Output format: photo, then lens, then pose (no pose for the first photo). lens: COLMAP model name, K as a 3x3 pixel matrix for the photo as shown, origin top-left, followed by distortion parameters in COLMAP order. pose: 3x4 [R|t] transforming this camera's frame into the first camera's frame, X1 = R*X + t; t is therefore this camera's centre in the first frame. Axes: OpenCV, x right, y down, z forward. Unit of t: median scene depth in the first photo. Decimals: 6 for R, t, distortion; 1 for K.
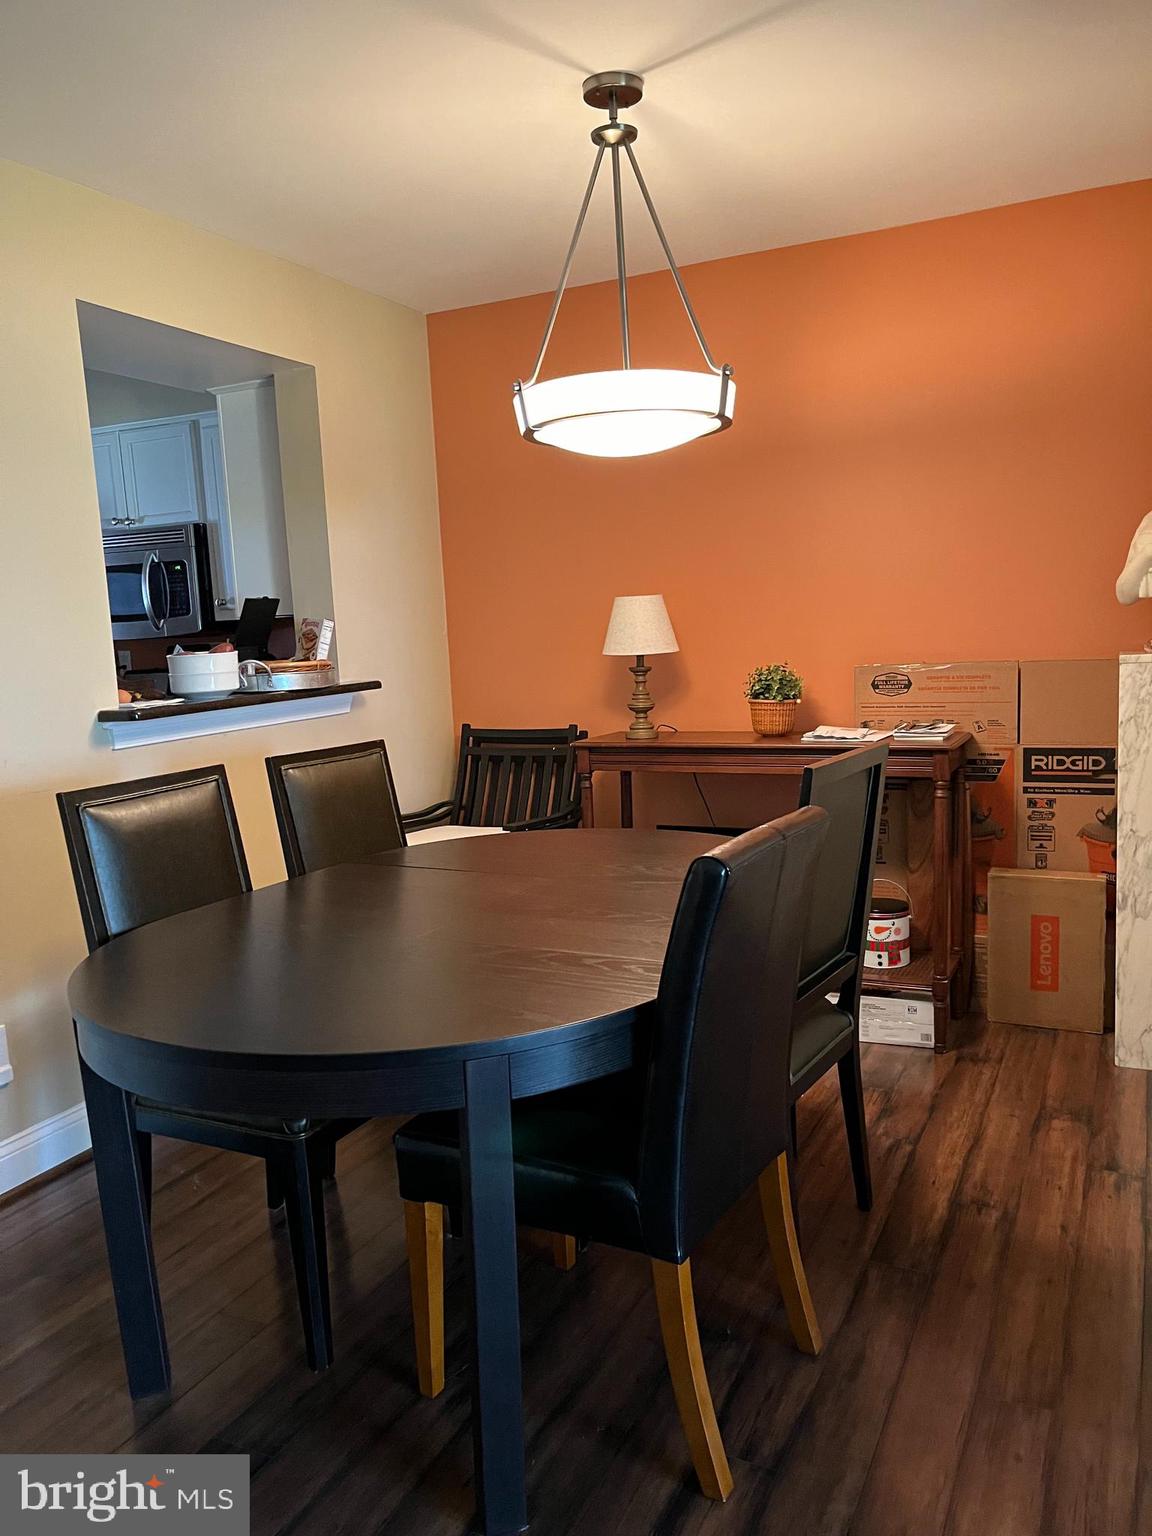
lens RADIAL K [[1155.6, 0, 583.5], [0, 1155.6, 798.1], [0, 0, 1]] dist [0.116351, -0.287999]
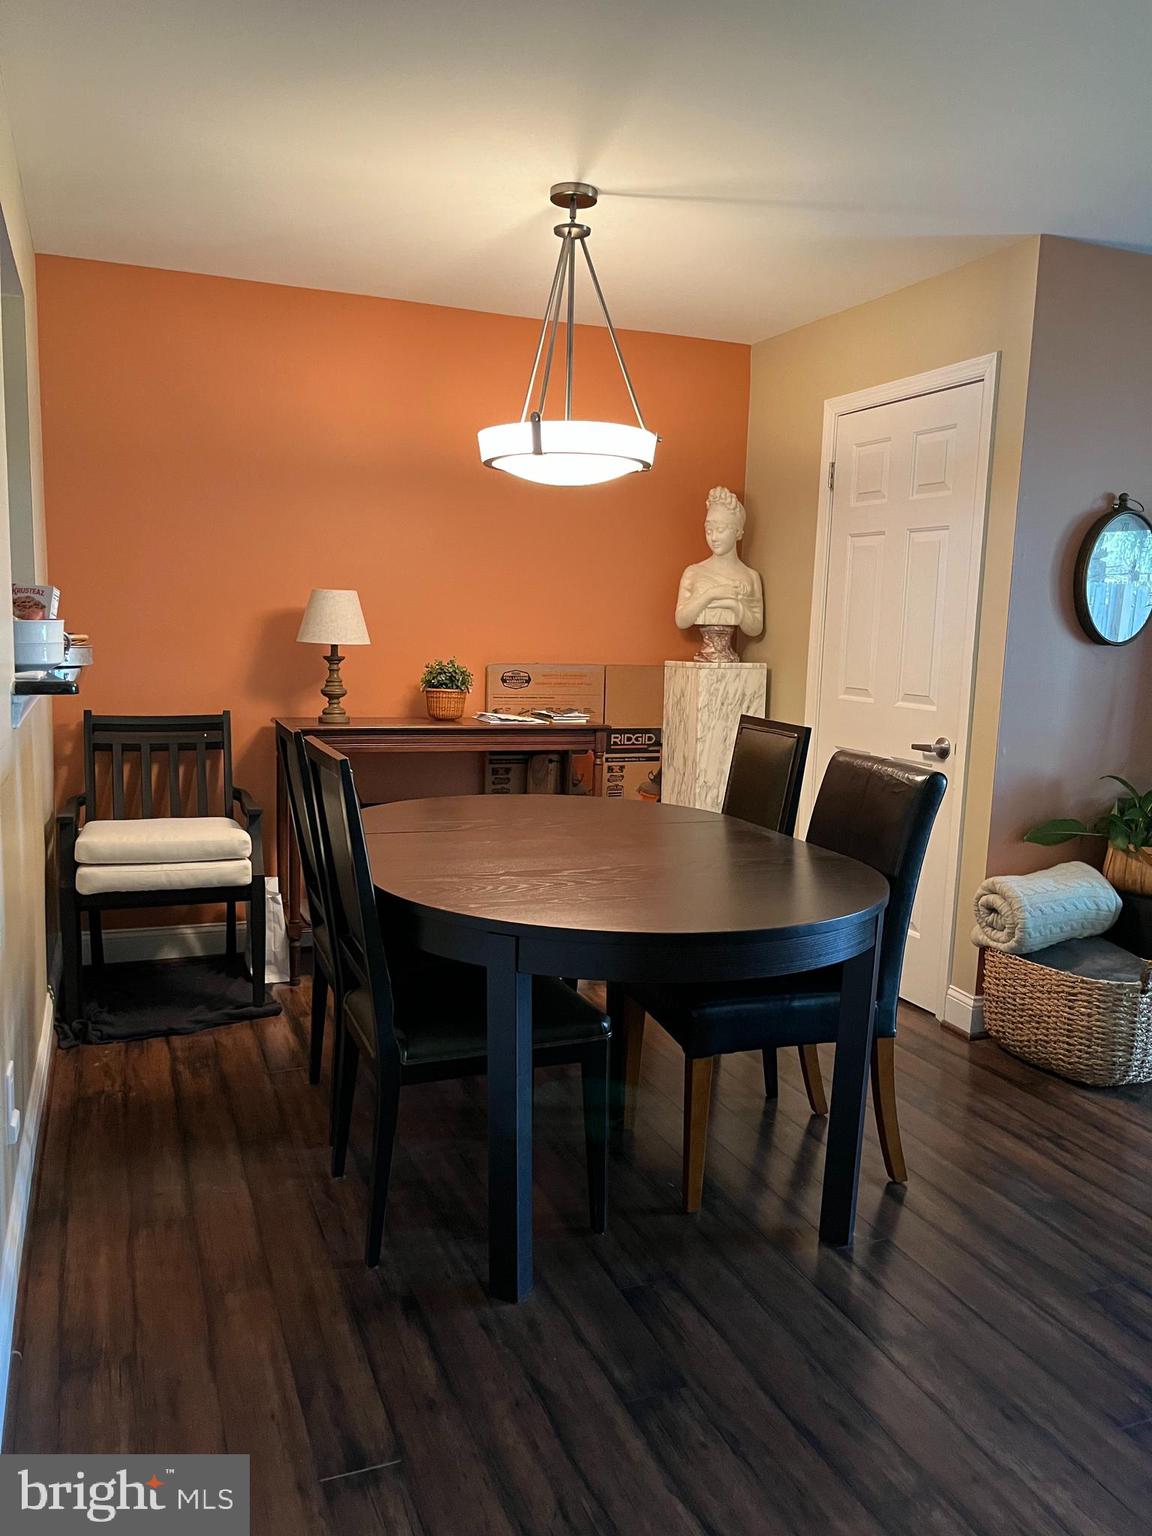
lens RADIAL K [[1155.6, 0, 583.5], [0, 1155.6, 798.1], [0, 0, 1]] dist [0.116351, -0.287999]
pose [[0.675511, -0.048341, 0.735764, -0.637936], [0.054977, 0.998373, 0.015121, 0.015814], [-0.735298, 0.030236, 0.677069, 0.110472]]
